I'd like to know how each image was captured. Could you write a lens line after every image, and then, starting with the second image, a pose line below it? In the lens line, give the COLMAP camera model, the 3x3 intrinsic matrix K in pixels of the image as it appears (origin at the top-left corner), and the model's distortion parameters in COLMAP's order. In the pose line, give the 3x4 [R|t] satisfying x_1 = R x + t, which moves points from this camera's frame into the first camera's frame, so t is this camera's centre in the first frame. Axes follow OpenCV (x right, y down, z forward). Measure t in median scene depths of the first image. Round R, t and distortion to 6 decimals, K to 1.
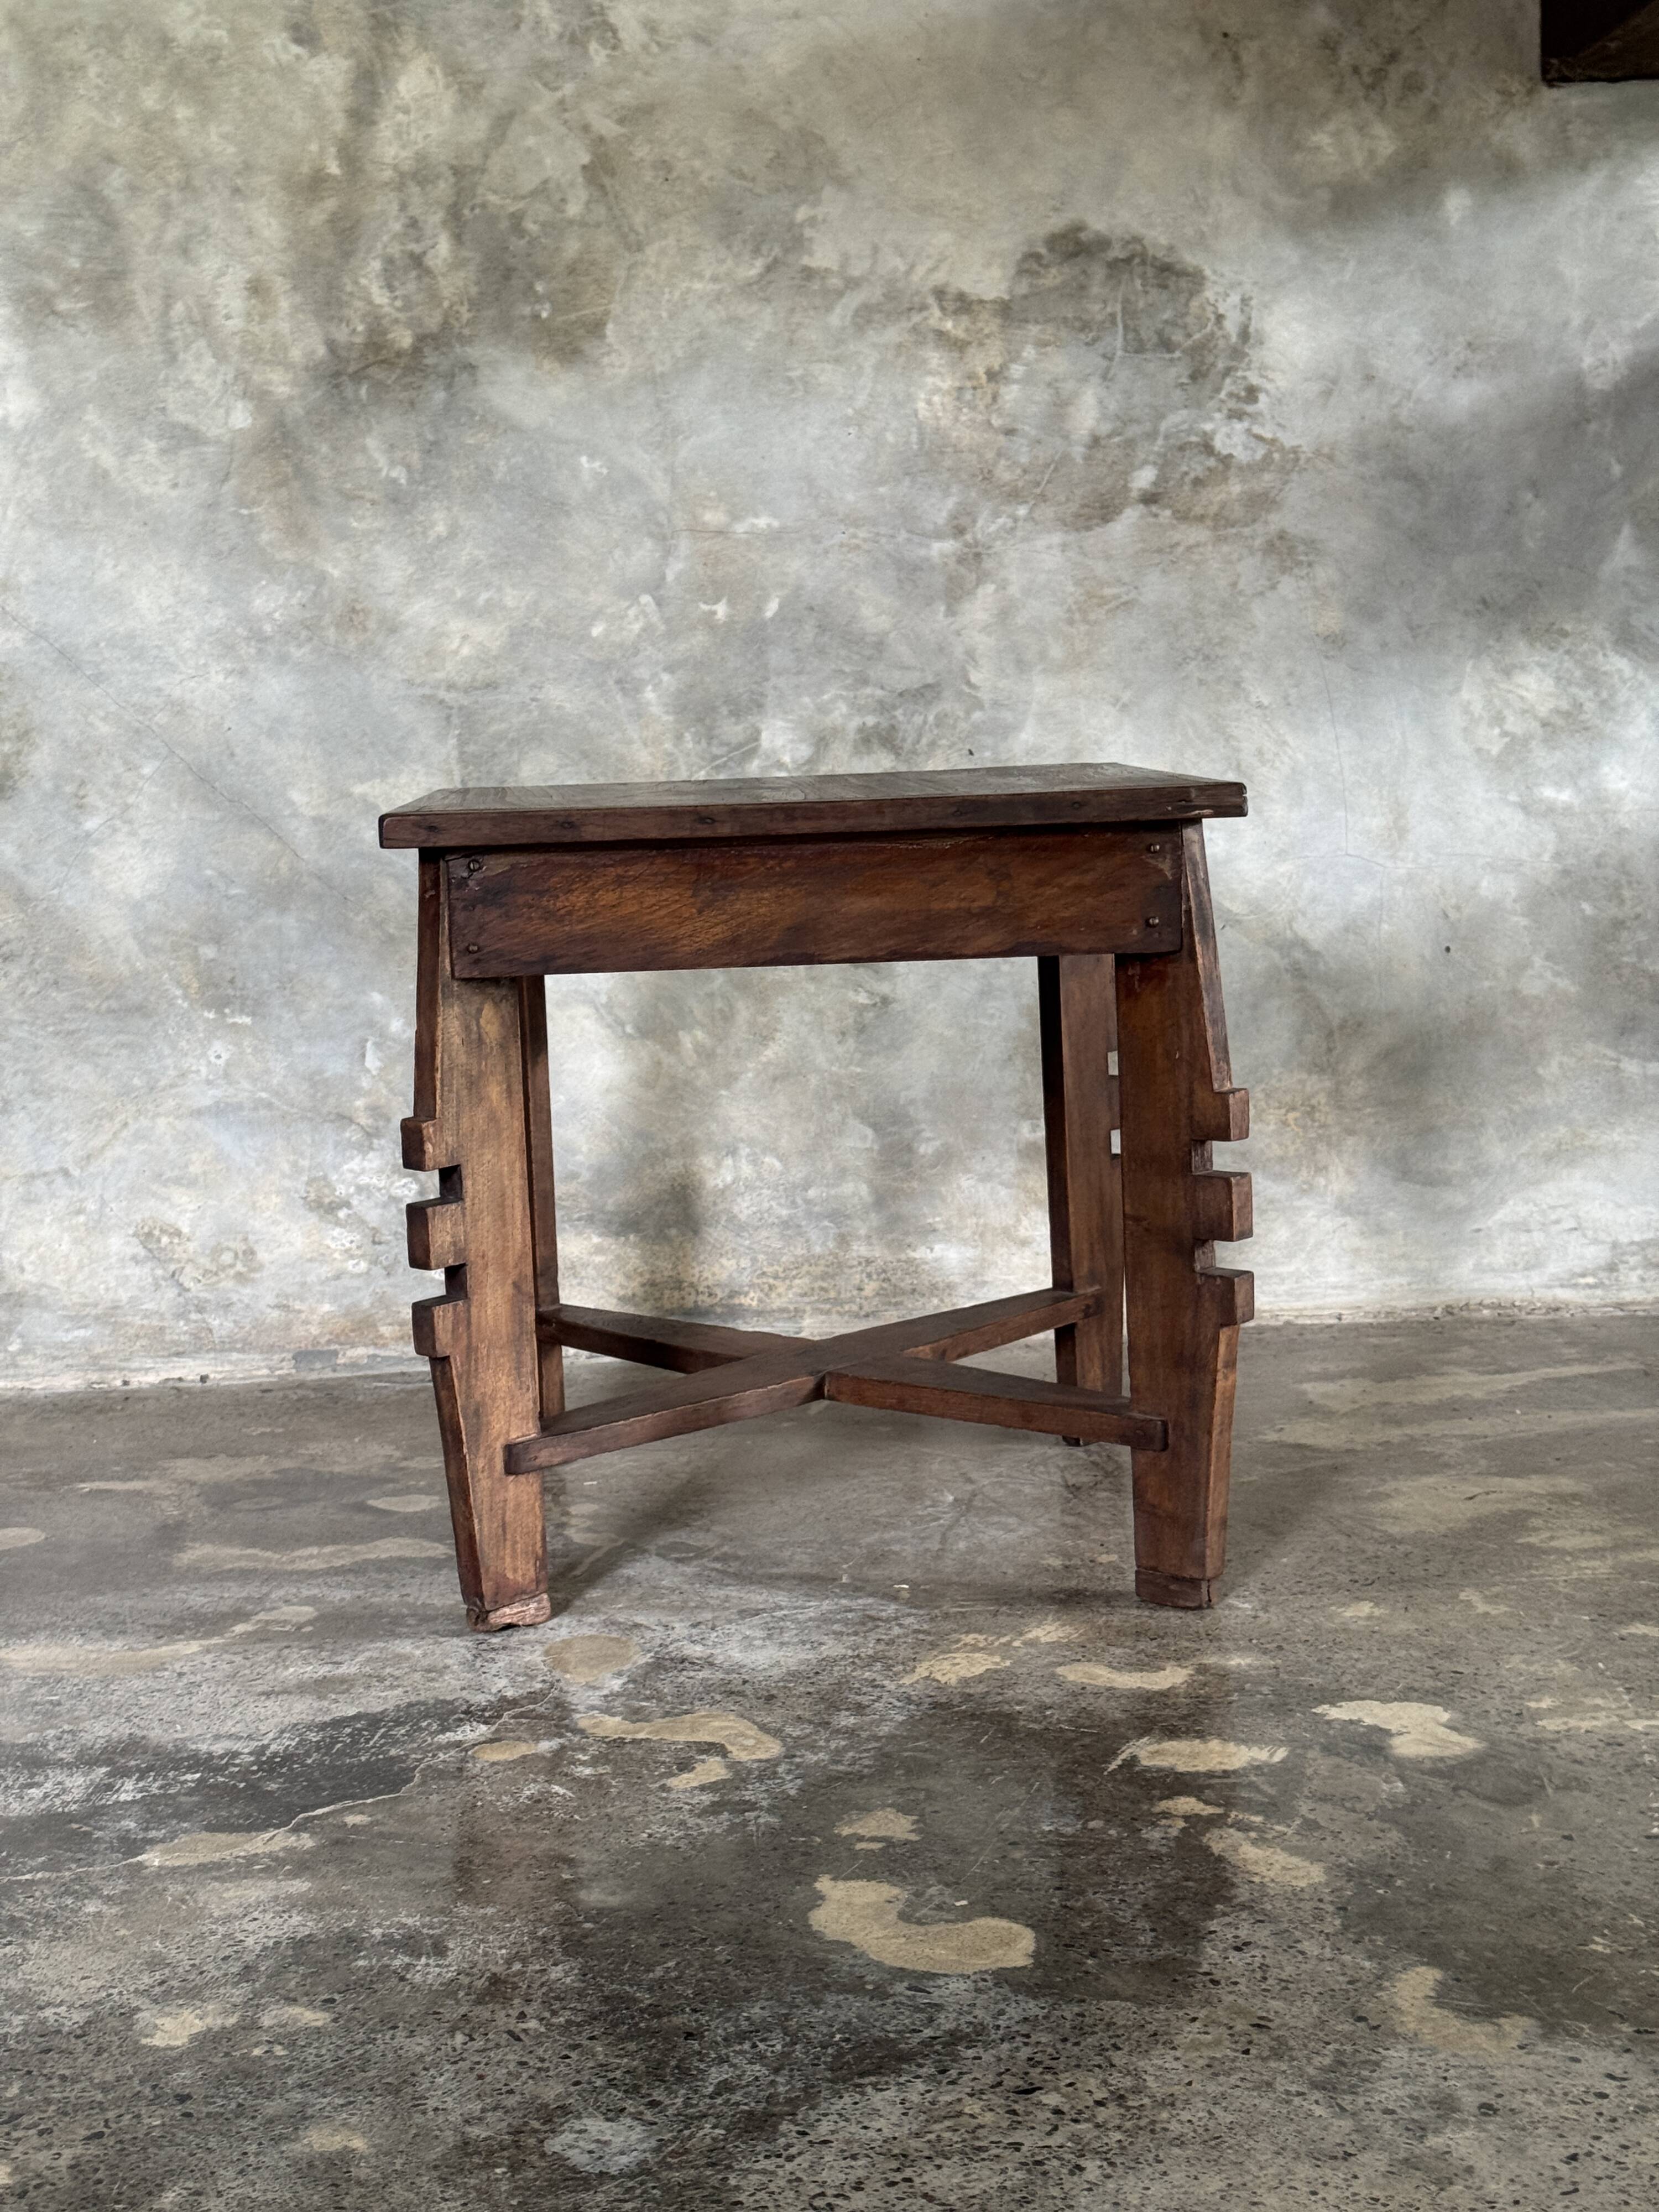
lens RADIAL K [[3119.2, 0, 806.2], [0, 3119.2, 1115.2], [0, 0, 1]] dist [0.121712, 0.000000]
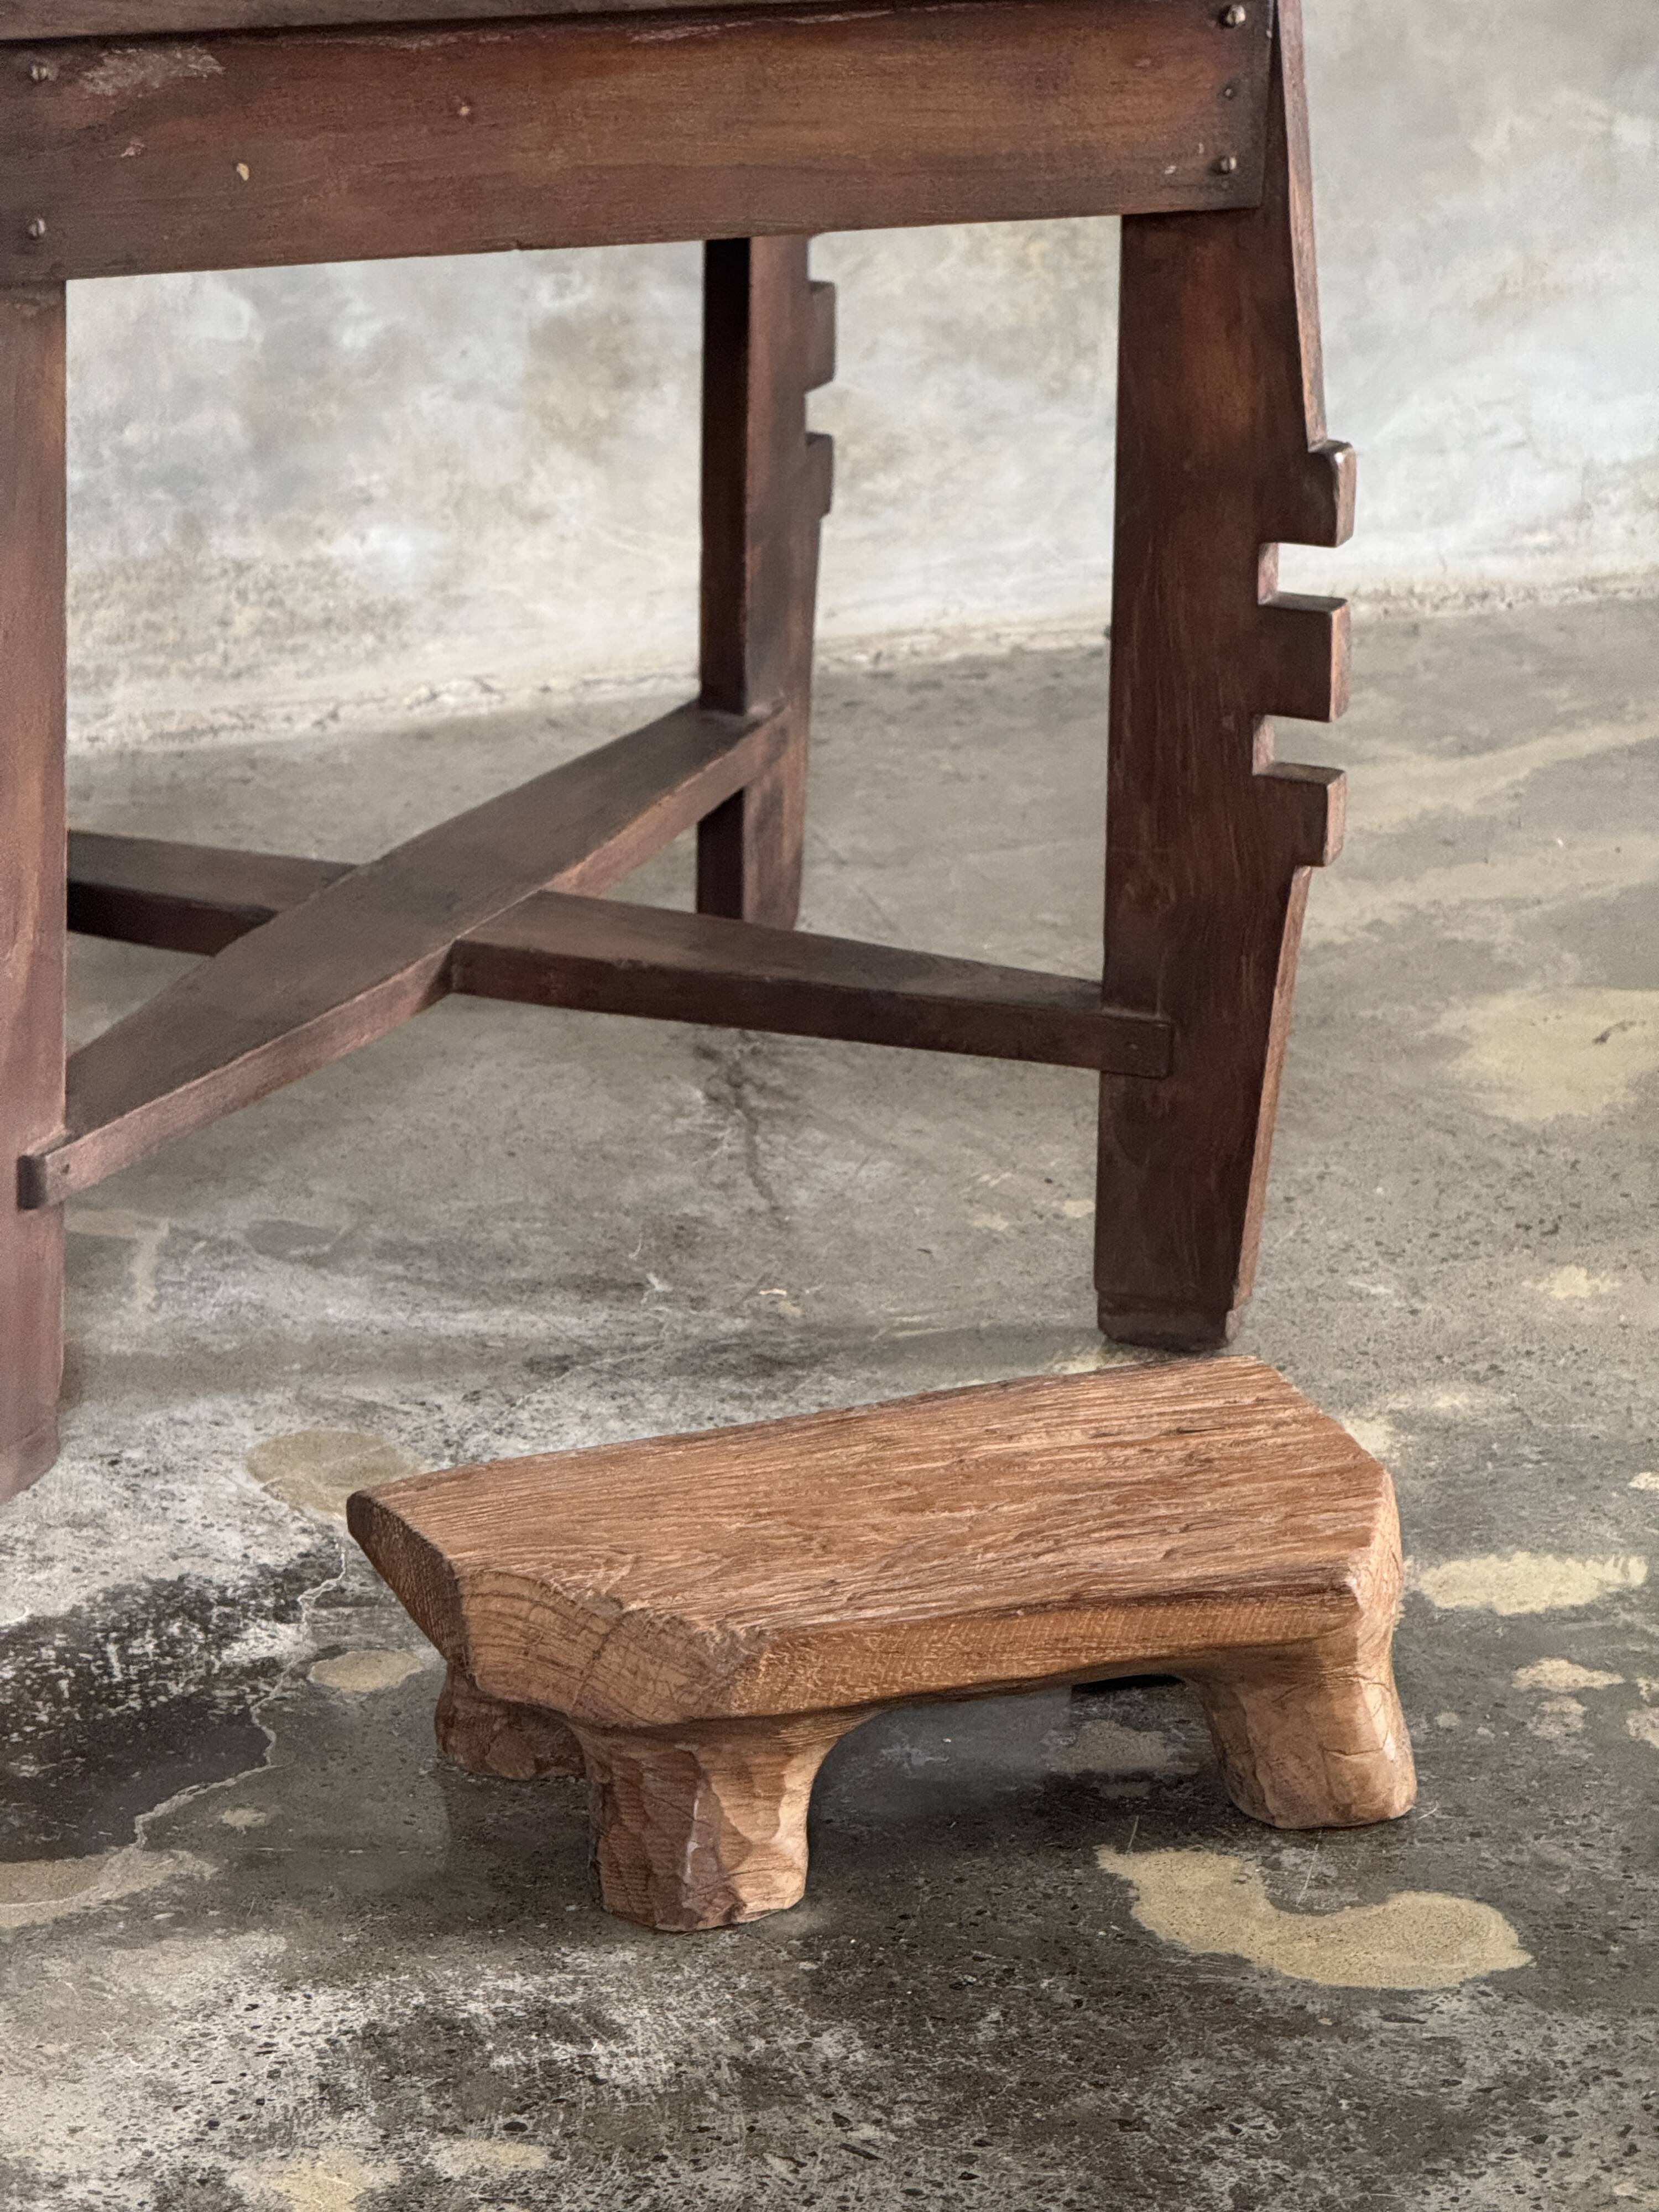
lens RADIAL K [[7930.2, 0, 976.4], [0, 7930.2, 1185.2], [0, 0, 1]] dist [0.292189, 0.000000]
pose [[0.941779, -0.065596, 0.329772, -0.305727], [-0.002020, 0.979663, 0.200638, -0.115599], [-0.336227, -0.189623, 0.922494, -0.236503]]
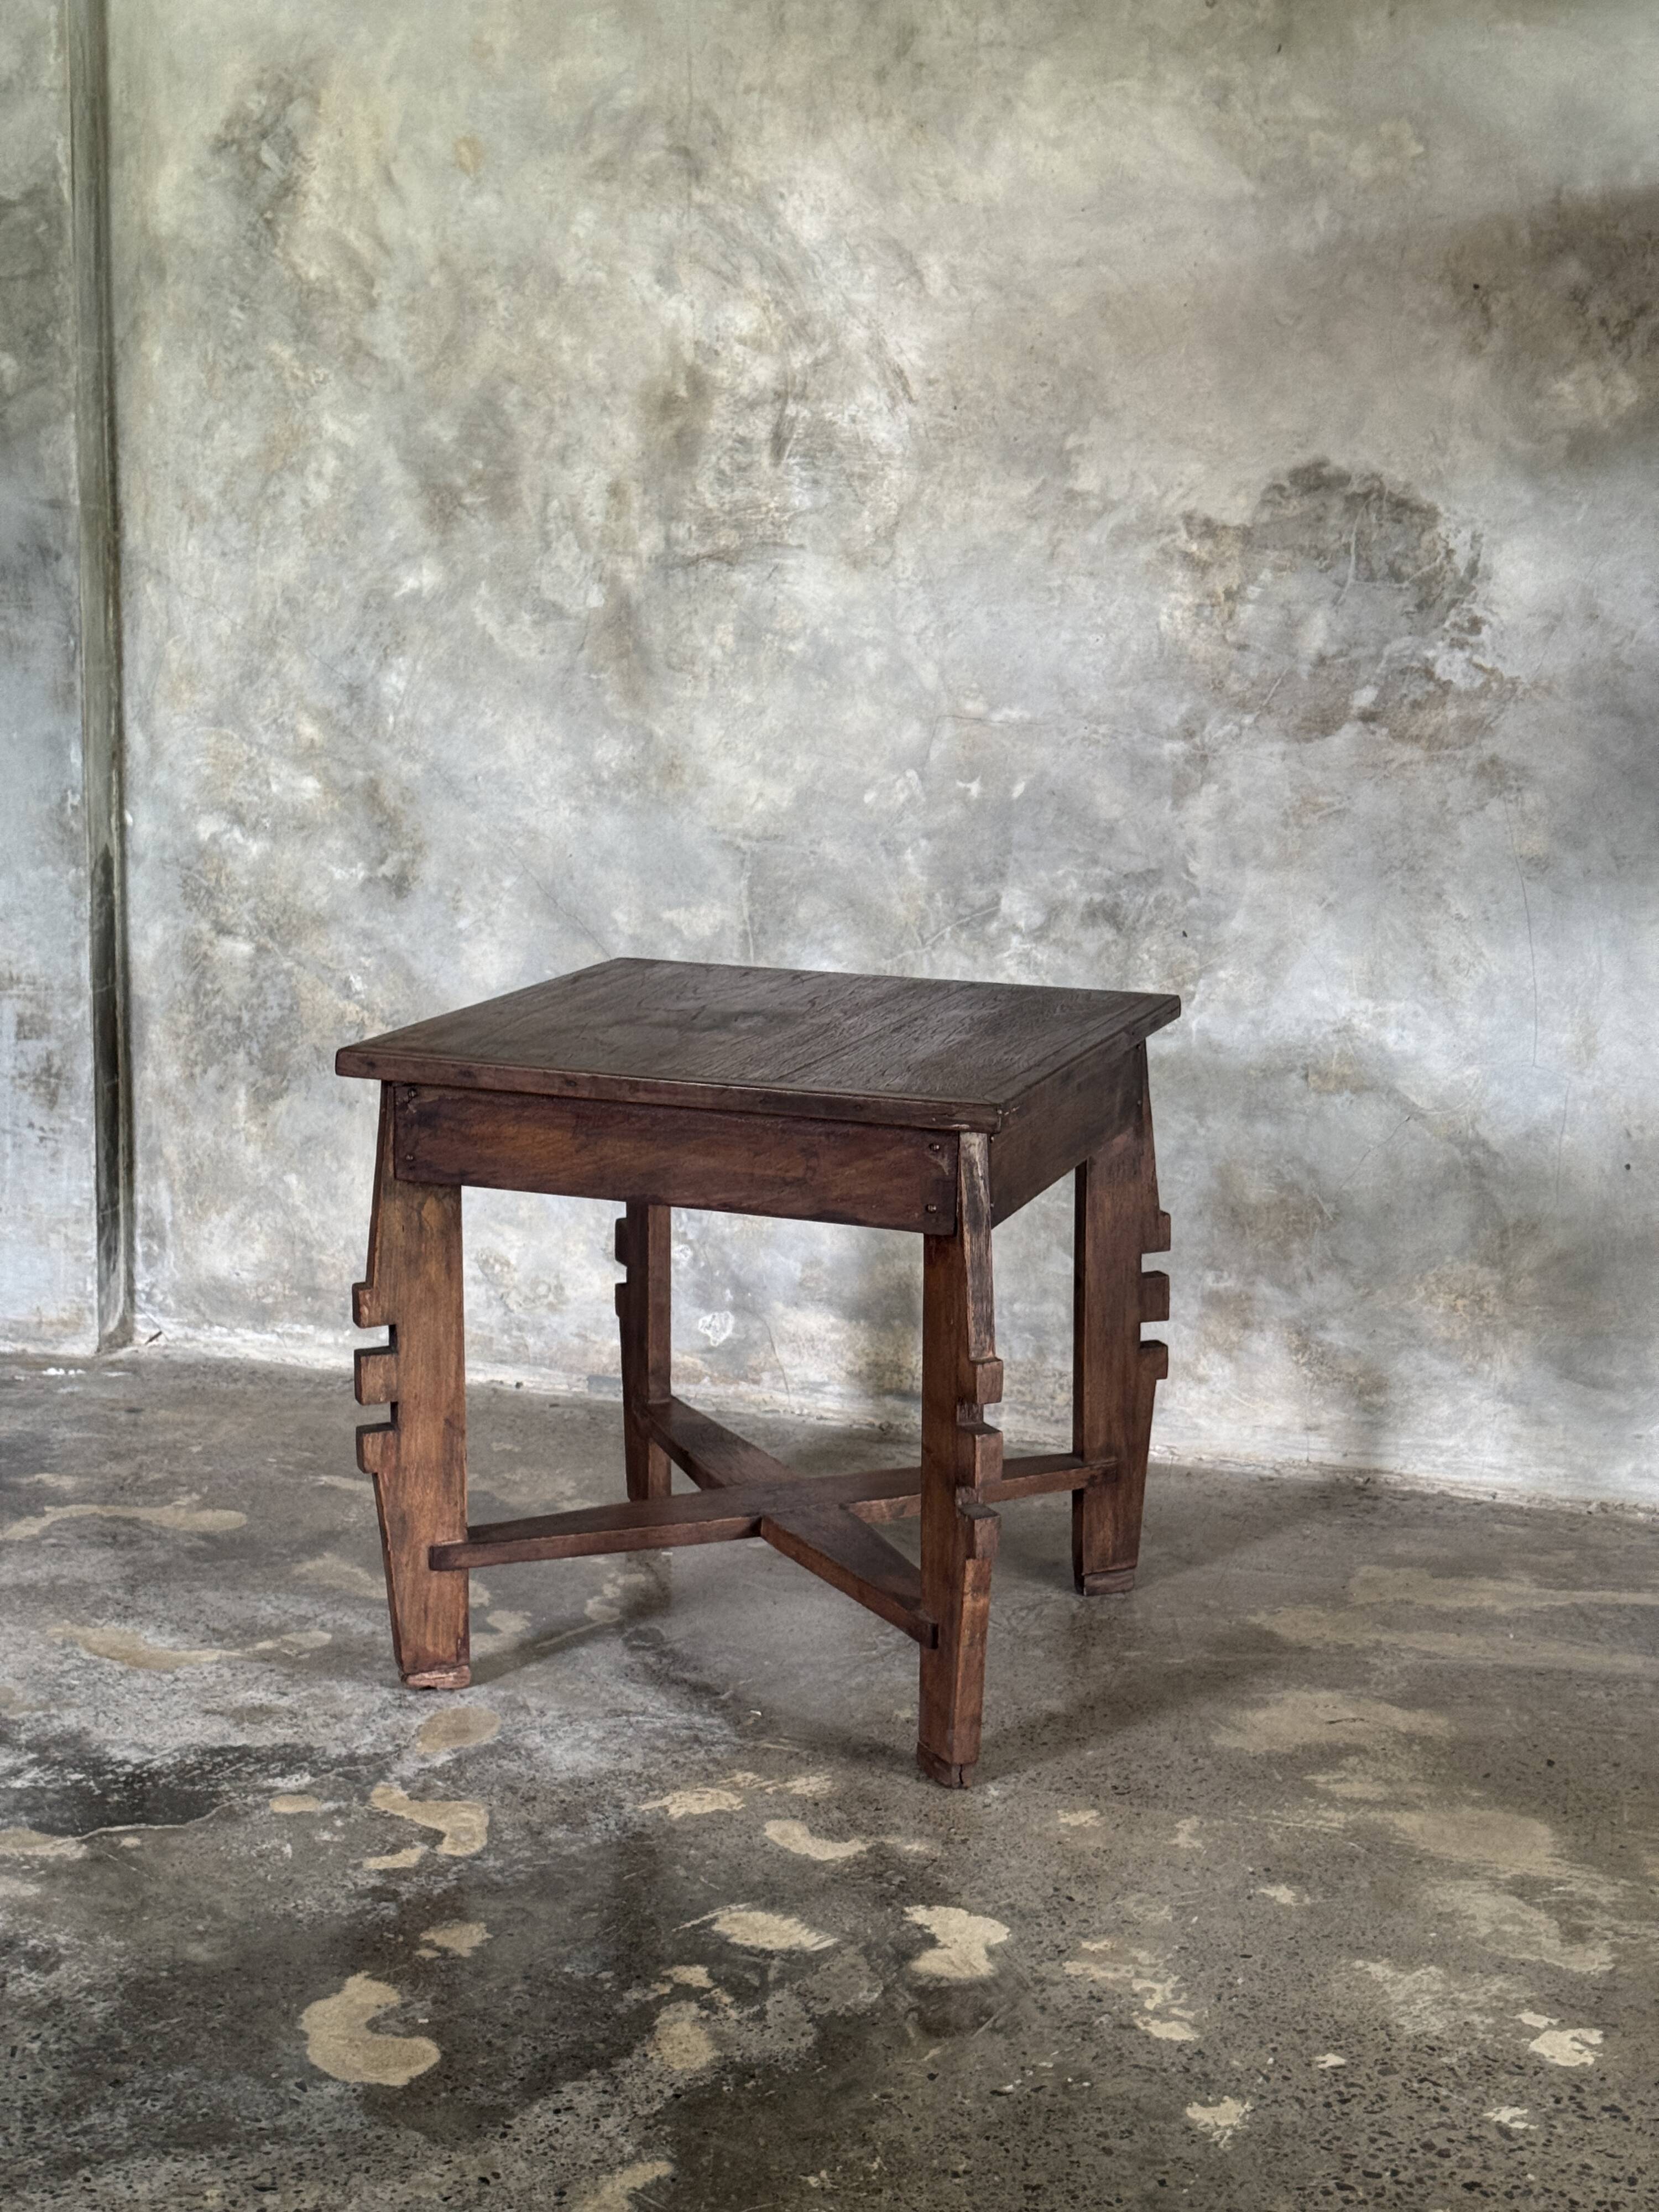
lens RADIAL K [[3119.2, 0, 810.4], [0, 3119.2, 1117.4], [0, 0, 1]] dist [0.121712, 0.000000]
pose [[0.917105, 0.126576, -0.378017, 0.360855], [-0.100594, 0.991047, 0.087793, -0.138200], [0.385745, -0.042489, 0.921627, -0.061319]]
